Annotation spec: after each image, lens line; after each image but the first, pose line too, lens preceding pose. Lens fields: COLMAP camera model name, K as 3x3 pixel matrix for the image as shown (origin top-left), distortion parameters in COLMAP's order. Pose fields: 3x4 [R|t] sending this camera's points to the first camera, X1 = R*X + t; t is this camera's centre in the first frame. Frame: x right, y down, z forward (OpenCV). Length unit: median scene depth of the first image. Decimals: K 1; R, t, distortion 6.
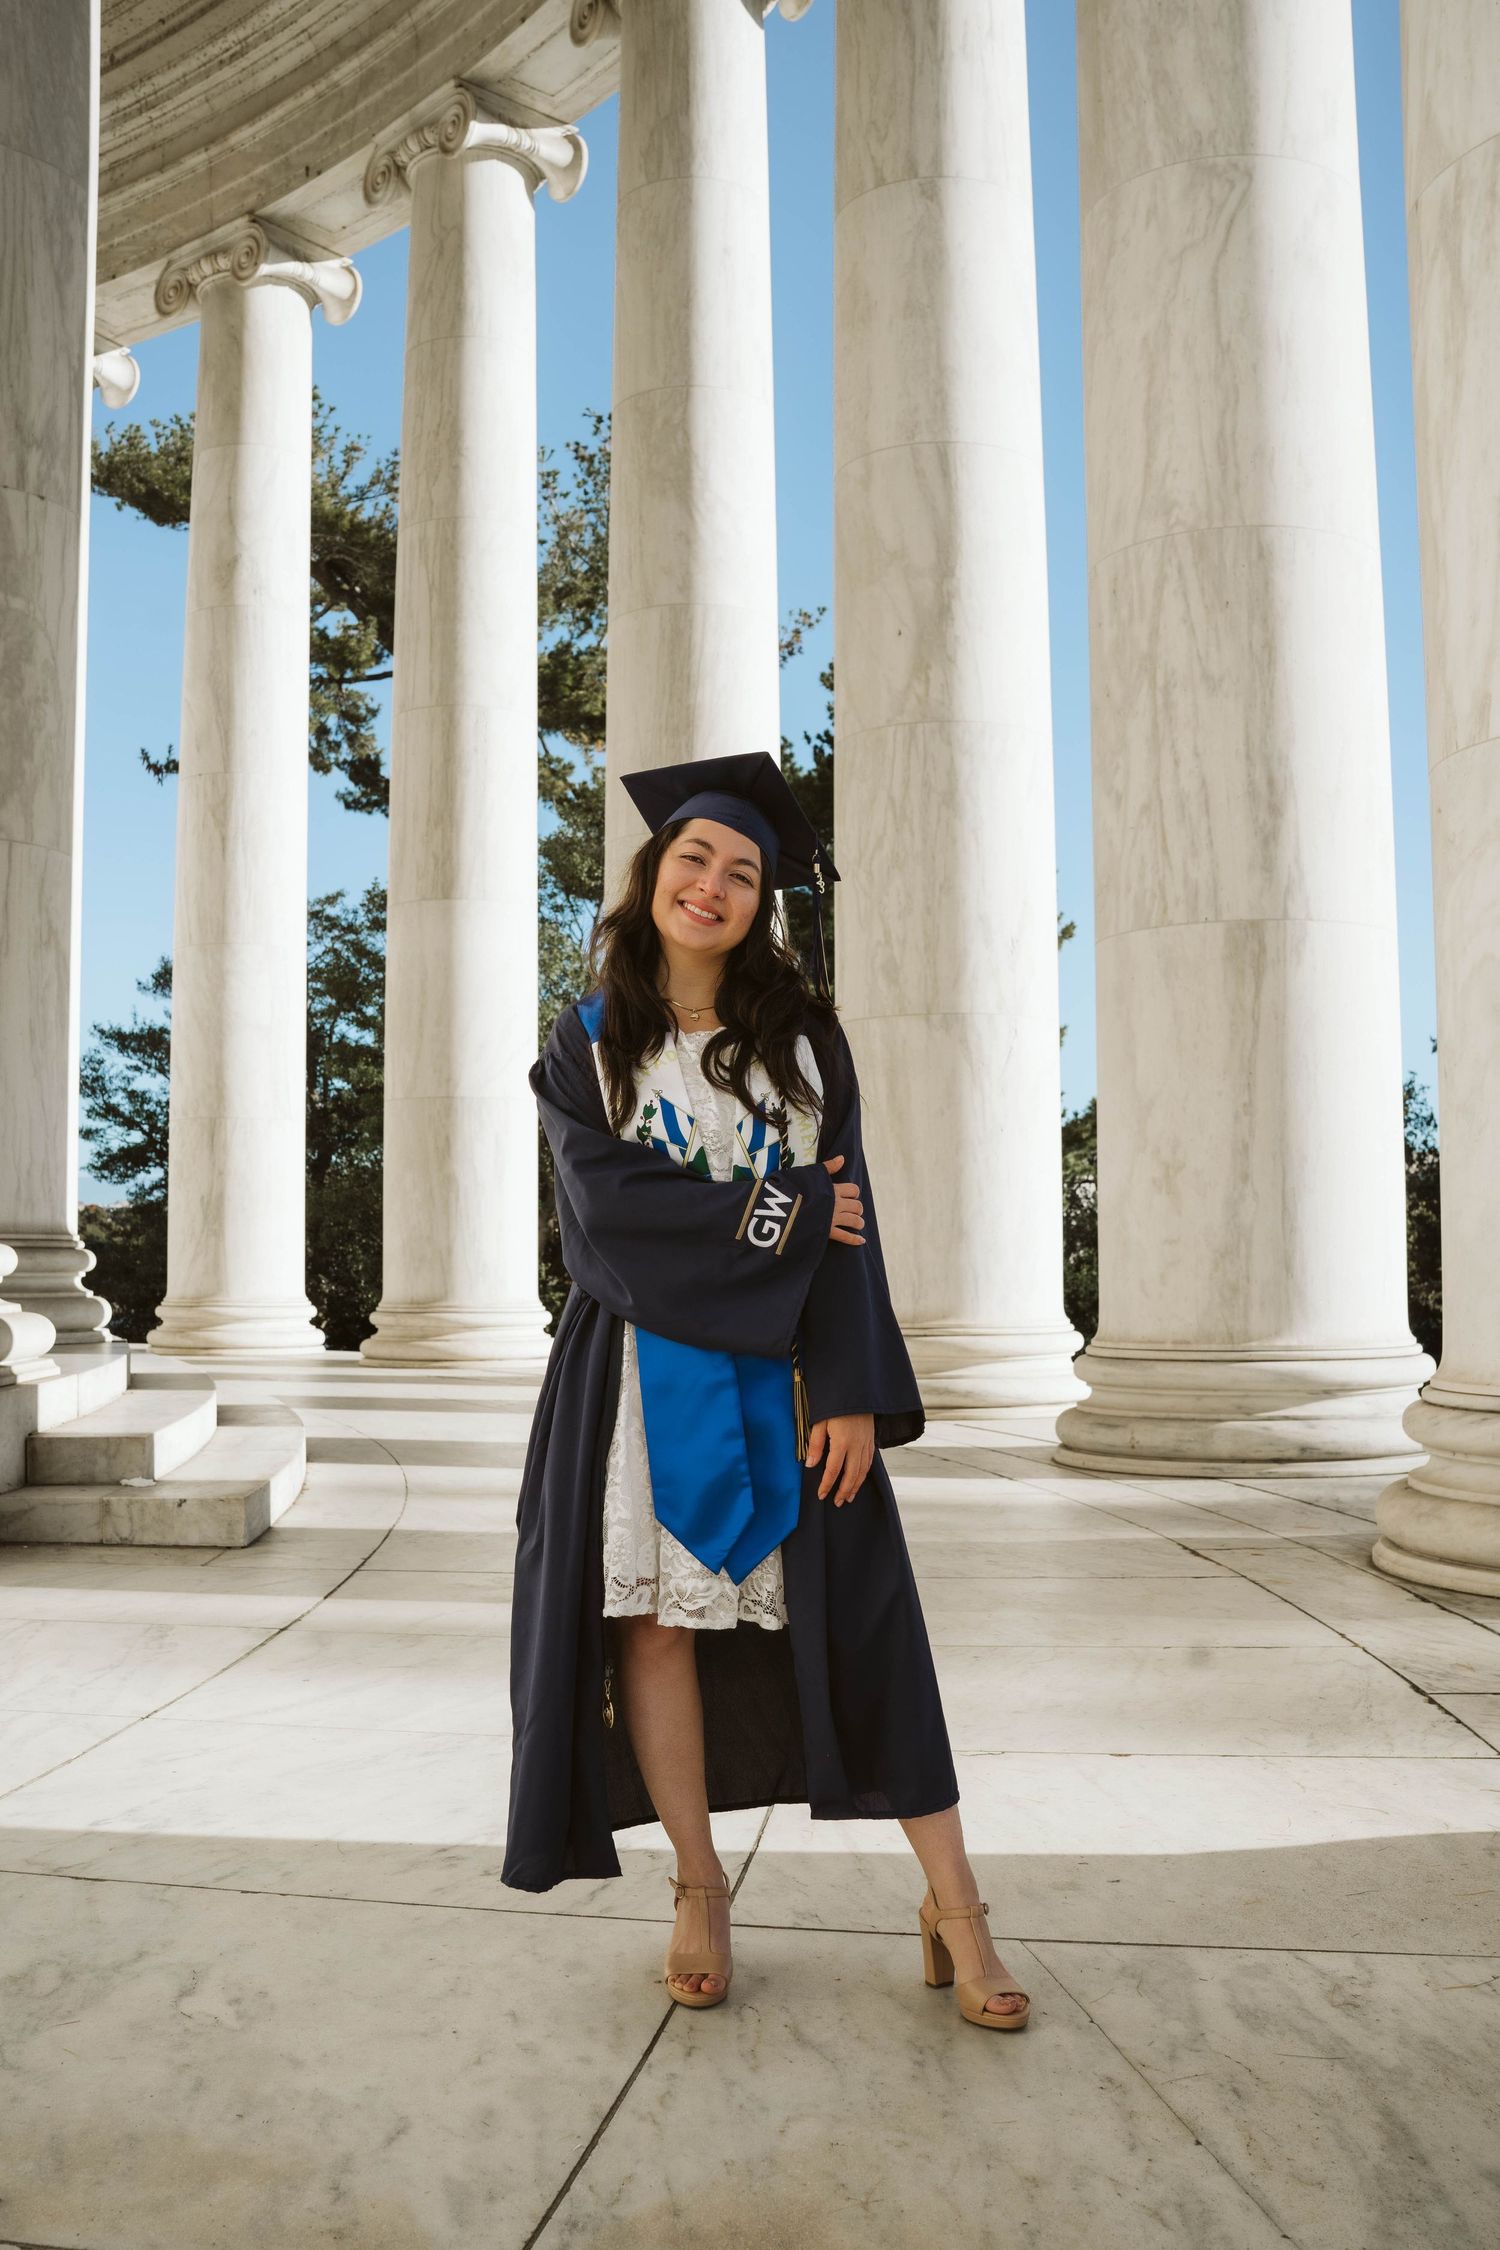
lens RADIAL K [[2148.7, 0, 750.0], [0, 2148.7, 1125.0], [0, 0, 1]] dist [-0.192593, 0.238558]
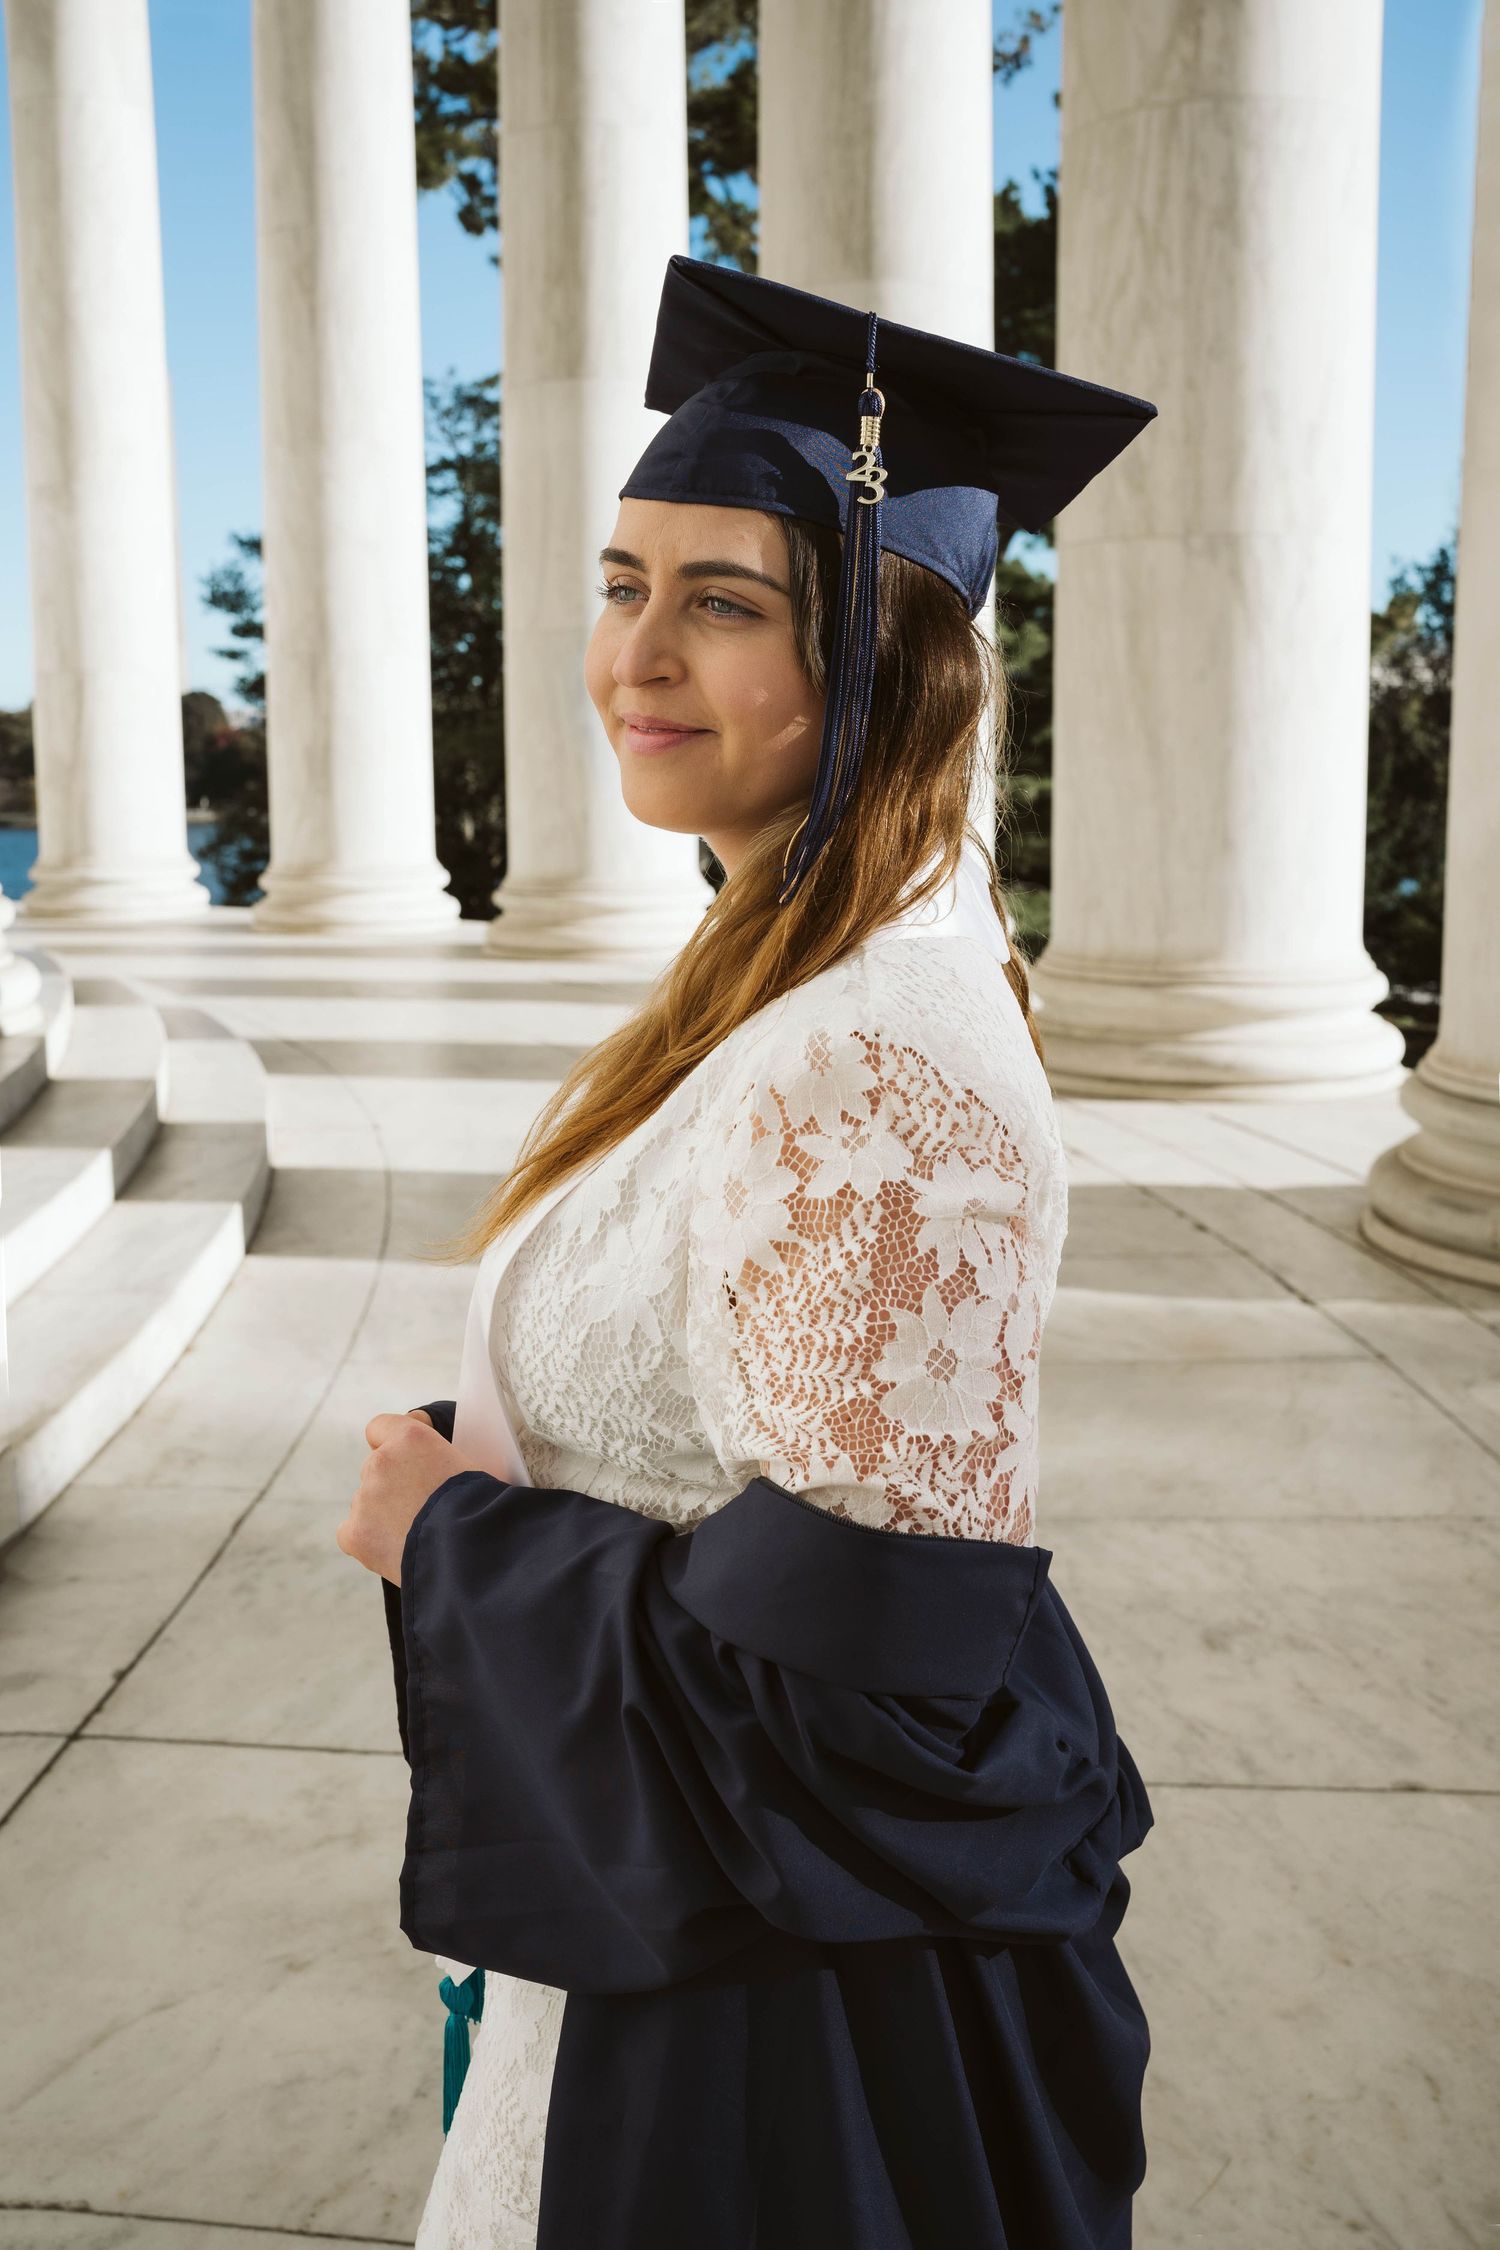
lens RADIAL K [[2144.4, 0, 773.3], [0, 2144.4, 1117.3], [0, 0, 1]] dist [-0.184779, 0.236276]
pose [[0.995383, 0.013777, -0.094984, 0.015540], [0.008652, 0.972733, 0.231765, -0.026469], [0.095587, -0.231517, 0.968123, 0.264275]]
